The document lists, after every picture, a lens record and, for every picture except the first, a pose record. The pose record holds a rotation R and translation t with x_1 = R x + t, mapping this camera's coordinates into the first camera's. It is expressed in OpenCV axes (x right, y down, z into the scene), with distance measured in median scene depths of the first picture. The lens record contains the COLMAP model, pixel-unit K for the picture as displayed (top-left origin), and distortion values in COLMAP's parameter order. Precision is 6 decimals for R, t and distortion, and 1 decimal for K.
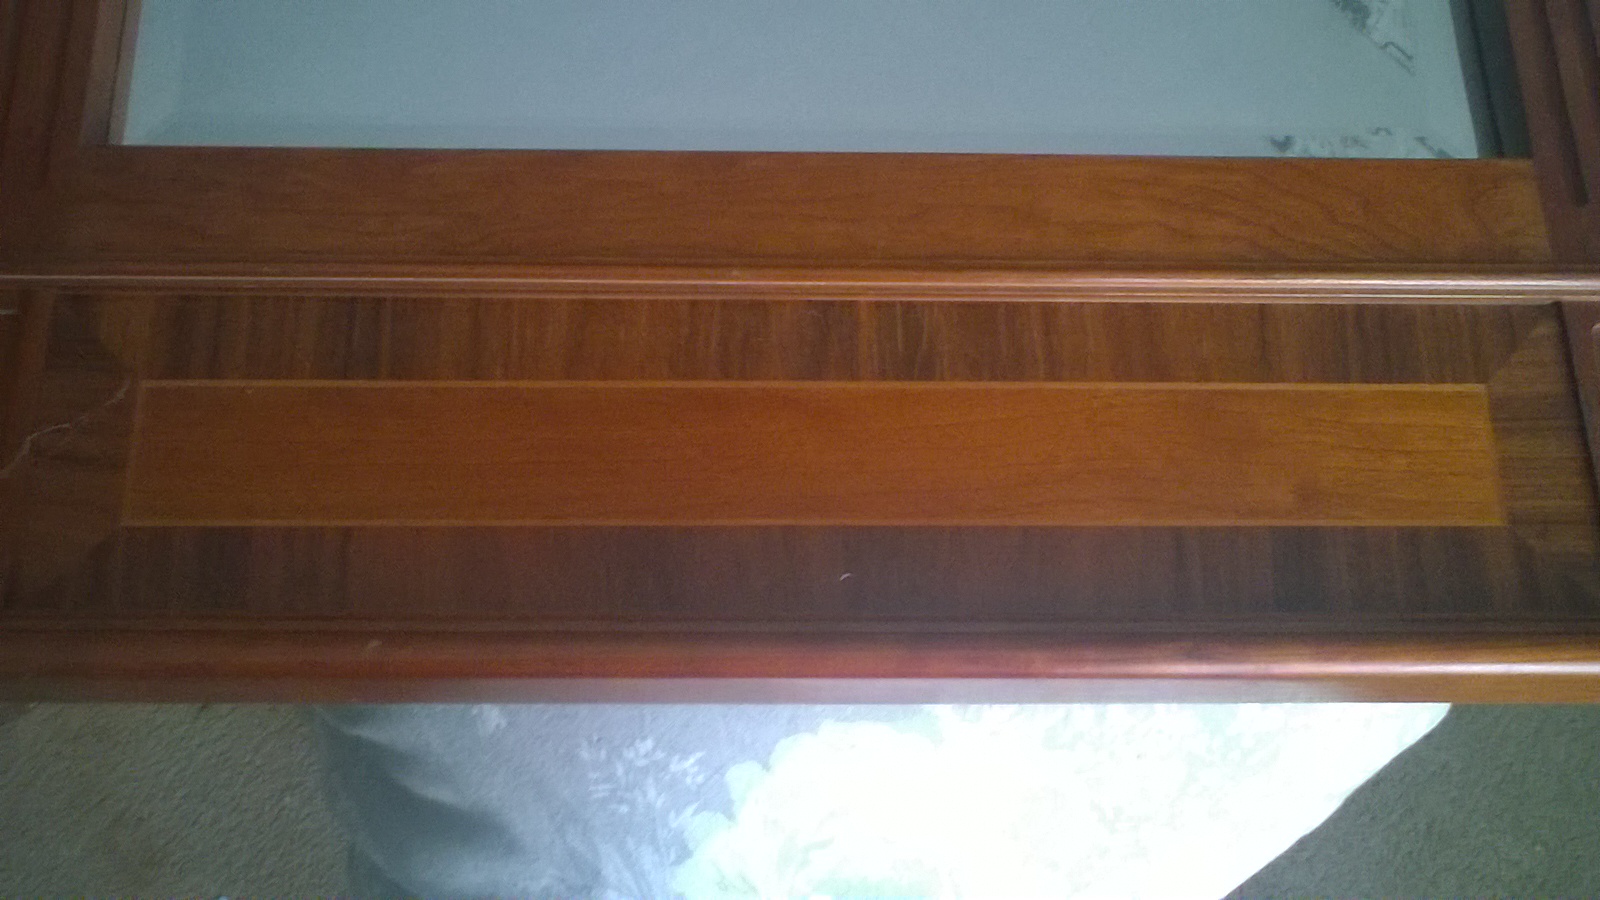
lens RADIAL K [[1658.8, 0, 800.0], [0, 1658.8, 450.0], [0, 0, 1]] dist [0.005163, 0.002247]
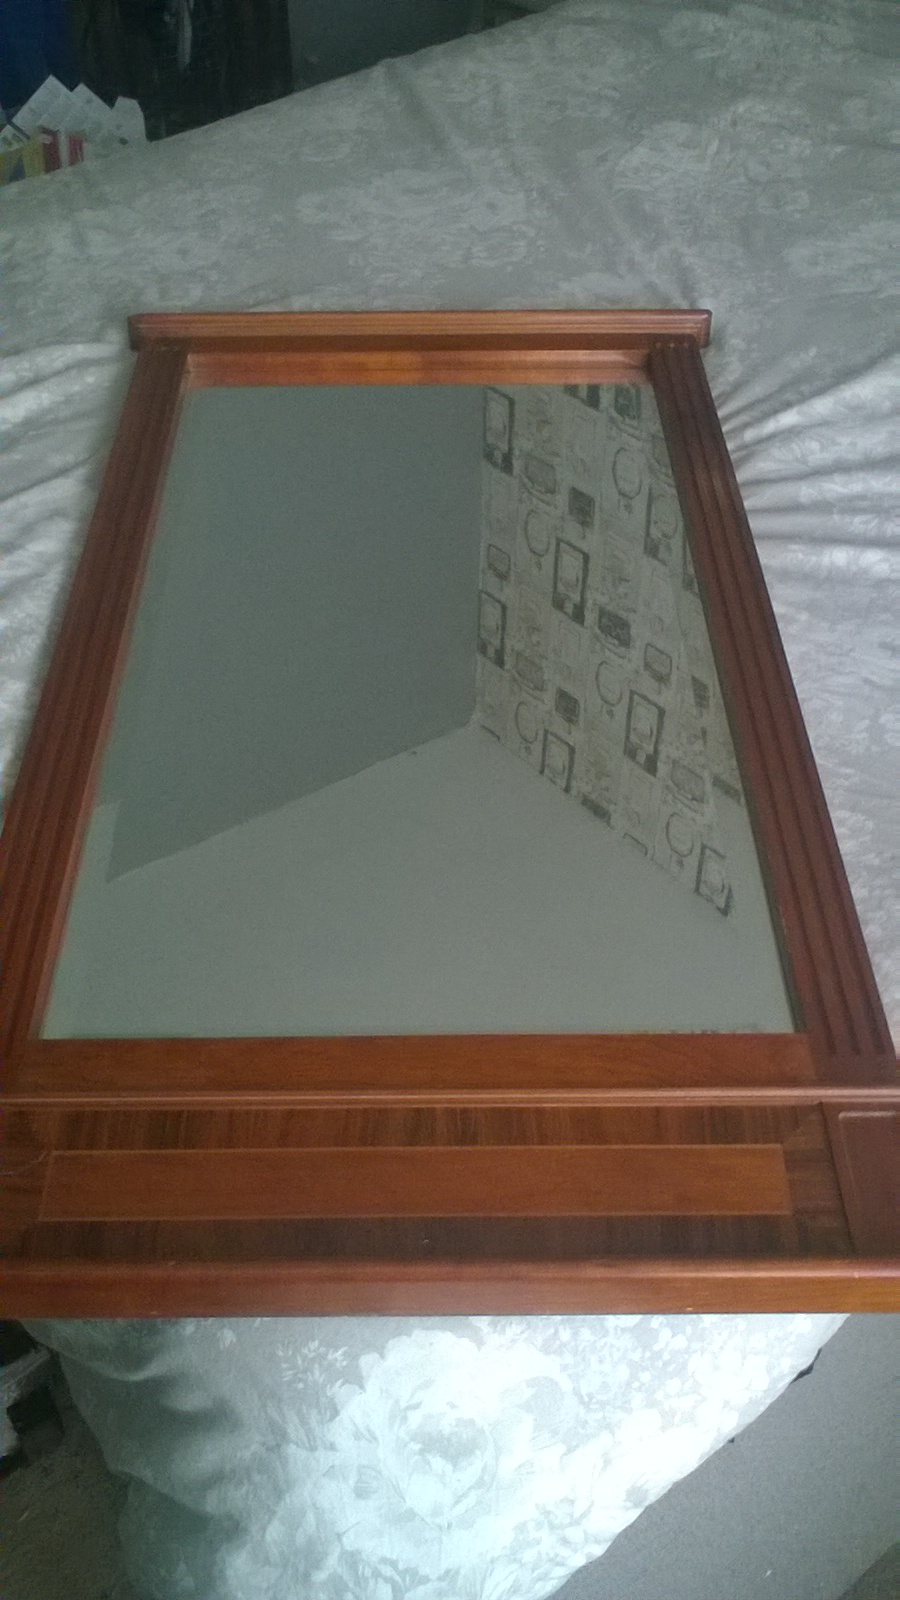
lens RADIAL K [[1658.8, 0, 450.0], [0, 1658.8, 800.0], [0, 0, 1]] dist [0.005163, 0.002247]
pose [[0.999013, -0.027289, -0.035059, 0.126861], [0.007934, 0.886021, -0.463576, 0.474436], [0.043714, 0.462841, 0.885363, -0.814685]]
